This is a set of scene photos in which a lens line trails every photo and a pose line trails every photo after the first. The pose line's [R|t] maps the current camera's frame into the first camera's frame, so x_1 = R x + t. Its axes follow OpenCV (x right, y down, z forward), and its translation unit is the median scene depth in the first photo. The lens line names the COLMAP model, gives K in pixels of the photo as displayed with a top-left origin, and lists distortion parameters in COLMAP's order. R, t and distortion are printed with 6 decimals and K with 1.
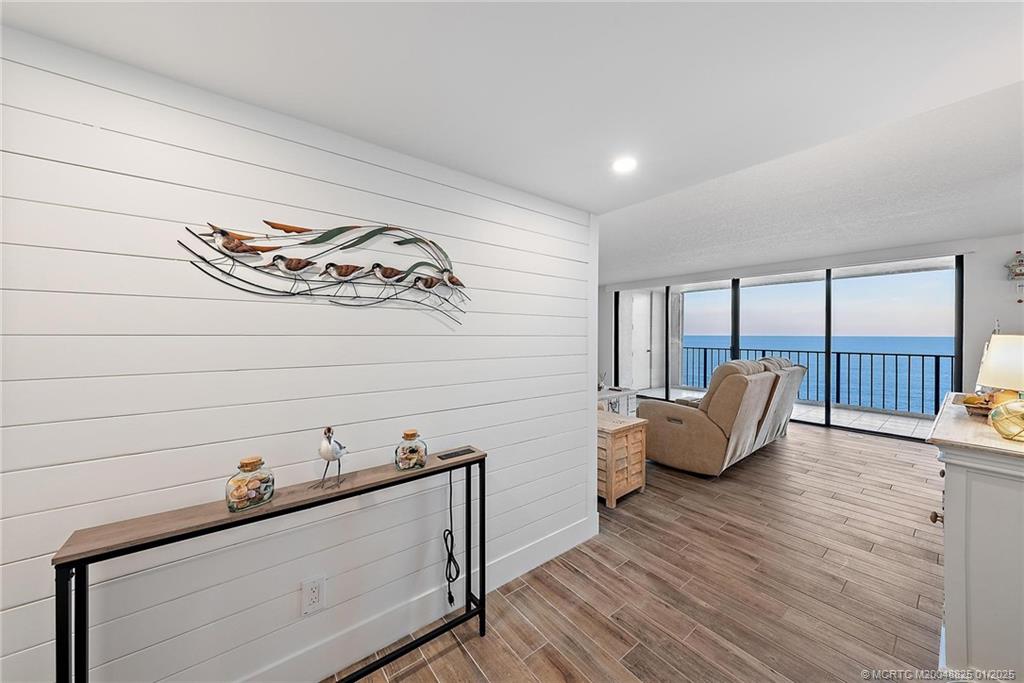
lens RADIAL K [[352.4, 0, 512.0], [0, 352.4, 341.5], [0, 0, 1]] dist [-0.001053, -0.000060]
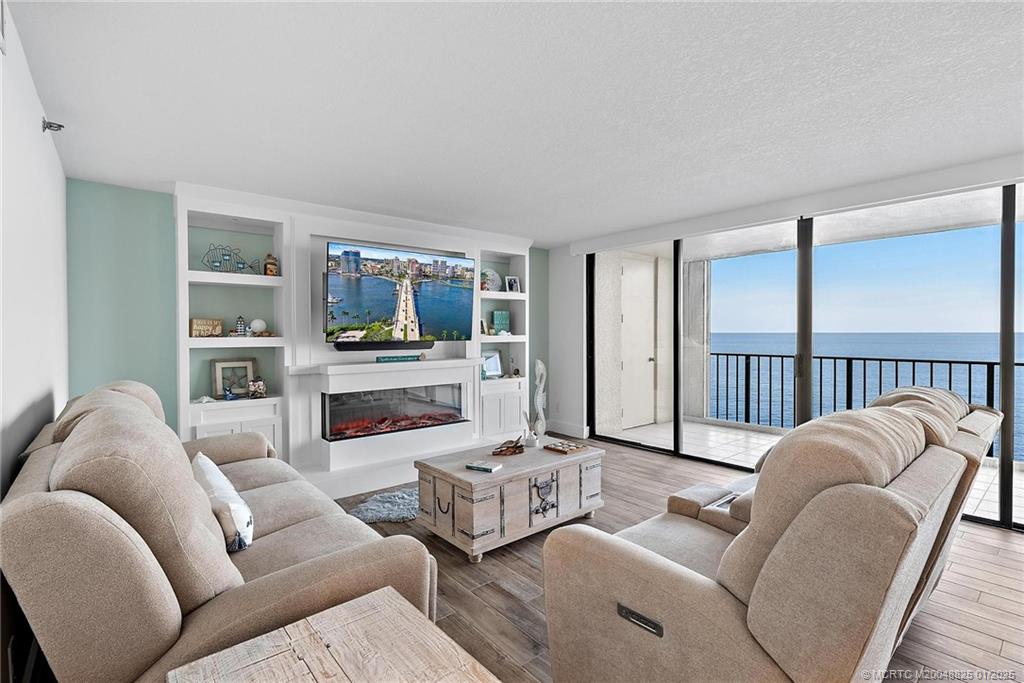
lens RADIAL K [[465.4, 0, 512.0], [0, 465.4, 341.5], [0, 0, 1]] dist [0.012004, -0.000016]
pose [[0.999494, -0.003320, 0.031628, 0.166278], [0.003341, 0.999994, -0.000590, -0.004899], [-0.031626, 0.000695, 0.999500, 0.295783]]
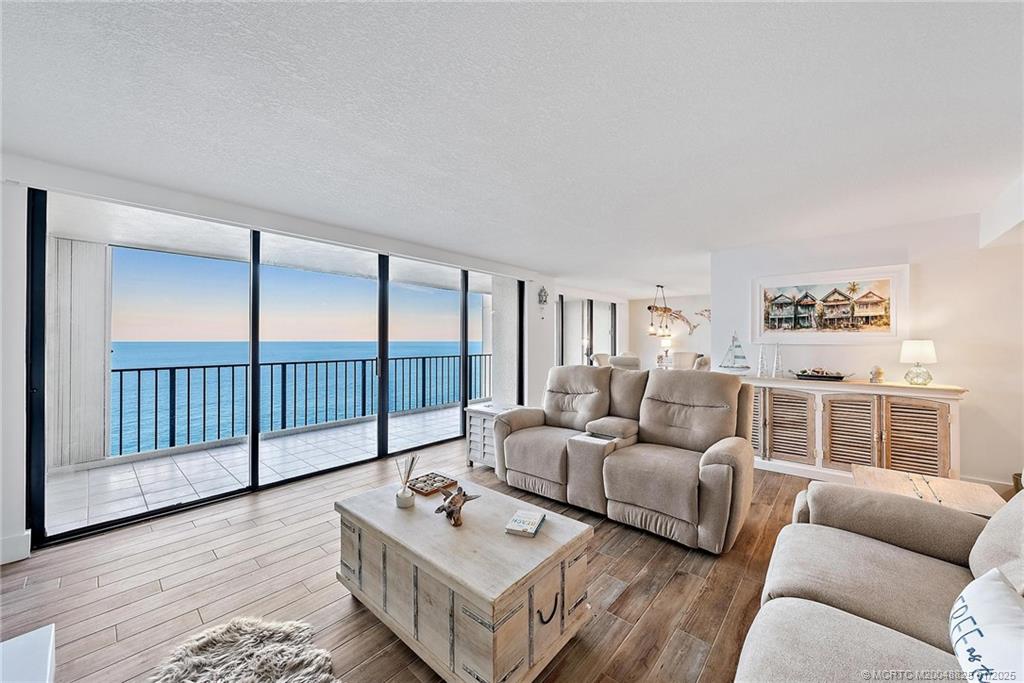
lens RADIAL K [[369.3, 0, 512.0], [0, 369.3, 341.5], [0, 0, 1]] dist [0.000655, 0.000096]
pose [[-0.191126, 0.005314, 0.981551, -0.082722], [0.021158, 0.999775, -0.001293, -0.009027], [-0.981337, 0.020521, -0.191195, 0.773030]]
